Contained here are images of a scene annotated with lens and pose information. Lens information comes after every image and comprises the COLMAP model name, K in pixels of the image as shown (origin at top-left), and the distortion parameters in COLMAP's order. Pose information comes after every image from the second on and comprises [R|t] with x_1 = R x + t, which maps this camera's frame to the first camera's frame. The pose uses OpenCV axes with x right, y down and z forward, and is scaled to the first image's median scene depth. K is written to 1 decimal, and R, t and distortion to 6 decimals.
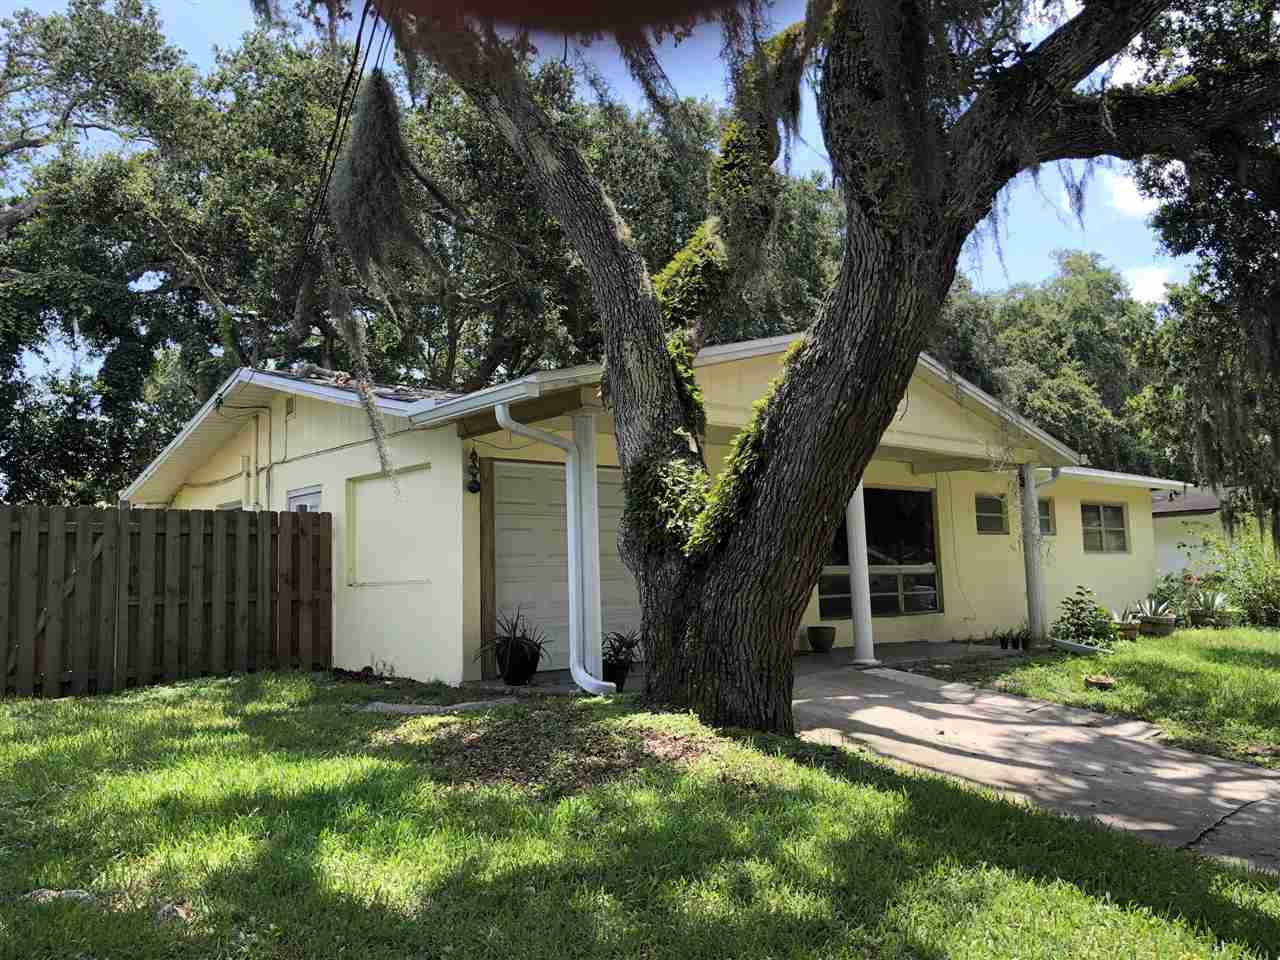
lens RADIAL K [[1074.4, 0, 654.6], [0, 1074.4, 442.5], [0, 0, 1]] dist [0.042998, -0.051759]
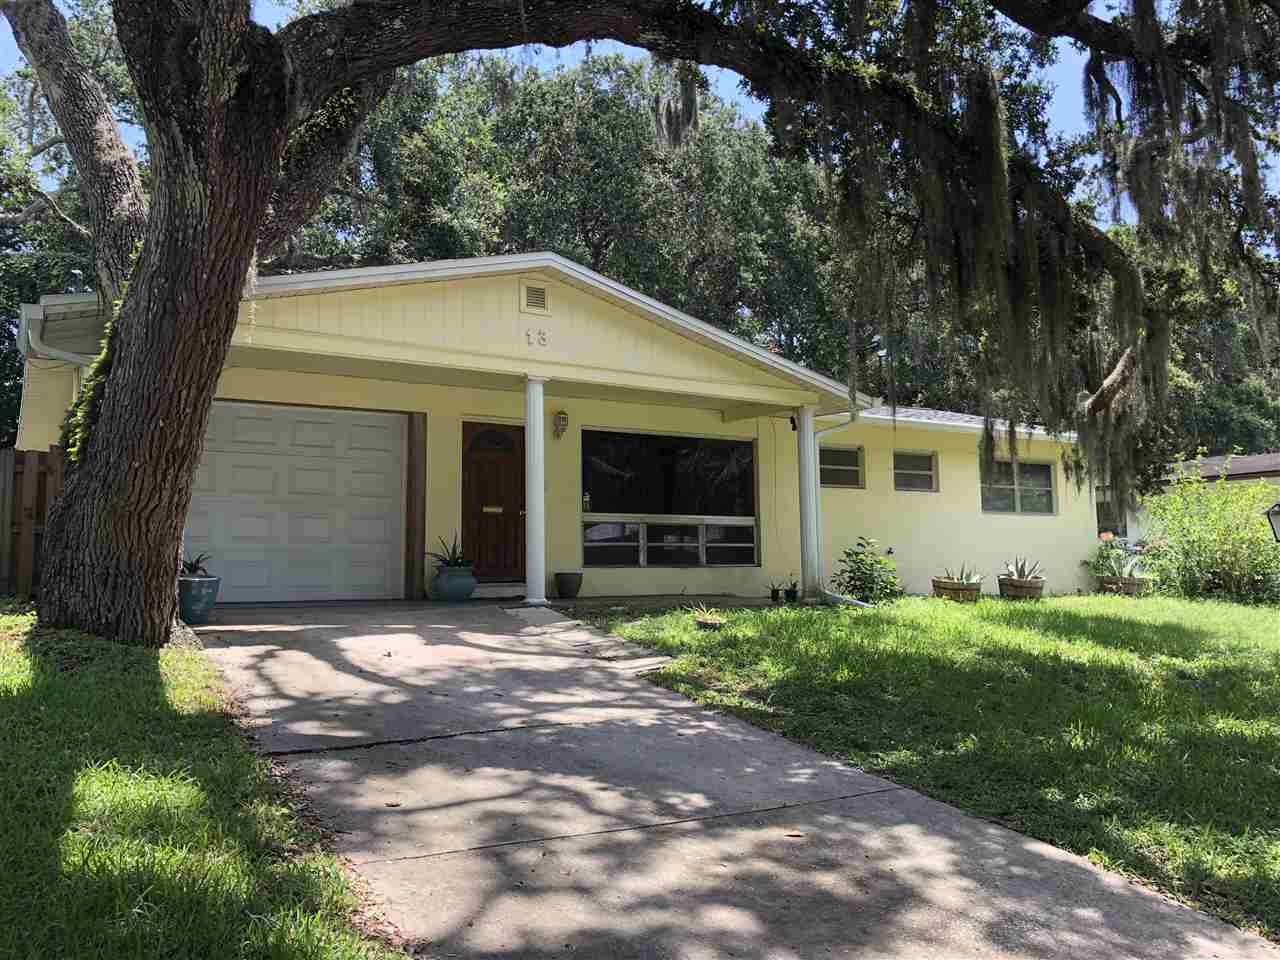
lens RADIAL K [[1074.4, 0, 644.7], [0, 1074.4, 446.3], [0, 0, 1]] dist [0.042998, -0.051759]
pose [[0.981706, -0.002222, -0.190389, 0.366423], [0.005417, 0.999853, 0.016260, 0.036253], [0.190325, -0.016993, 0.981574, 0.050824]]
